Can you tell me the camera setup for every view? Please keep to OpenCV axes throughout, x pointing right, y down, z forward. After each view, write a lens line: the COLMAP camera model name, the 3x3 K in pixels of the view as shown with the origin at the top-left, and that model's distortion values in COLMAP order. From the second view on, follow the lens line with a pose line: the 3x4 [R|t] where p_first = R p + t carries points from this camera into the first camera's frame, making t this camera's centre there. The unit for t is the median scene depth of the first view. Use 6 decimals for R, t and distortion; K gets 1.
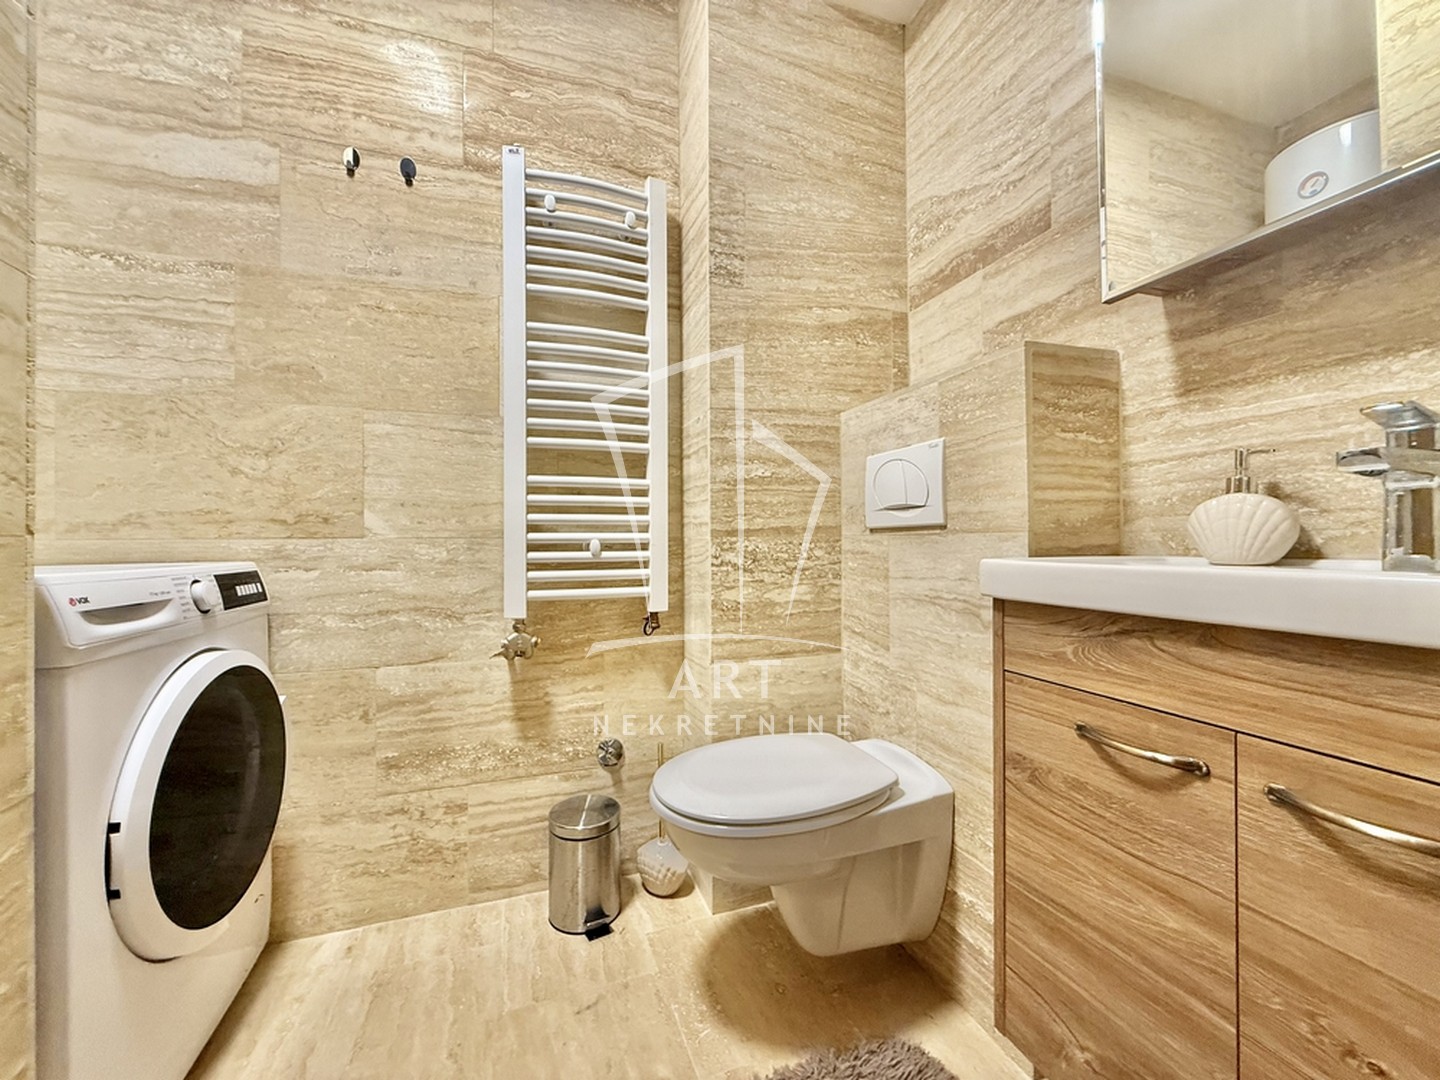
lens RADIAL K [[571.9, 0, 720.5], [0, 571.9, 539.6], [0, 0, 1]] dist [0.000196, 0.000359]
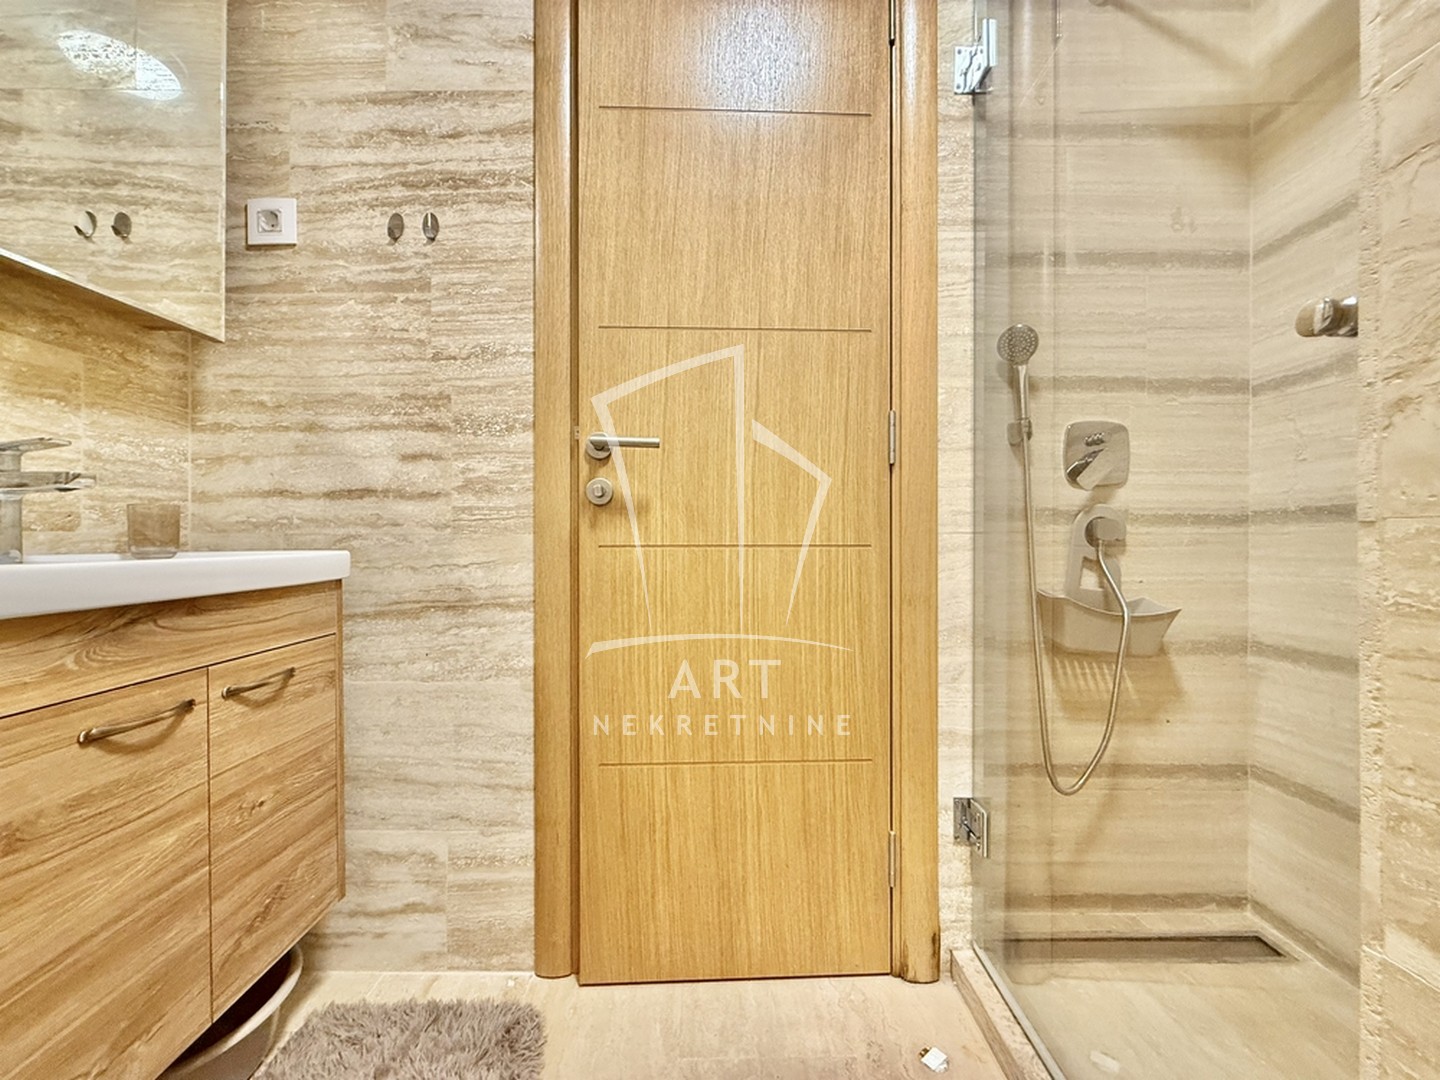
lens RADIAL K [[571.9, 0, 720.7], [0, 571.9, 538.9], [0, 0, 1]] dist [0.000196, 0.000359]
pose [[-0.946924, 0.001445, 0.321454, -0.765565], [0.001226, 0.999999, -0.000883, 0.006223], [-0.321455, -0.000442, -0.946925, 1.796510]]
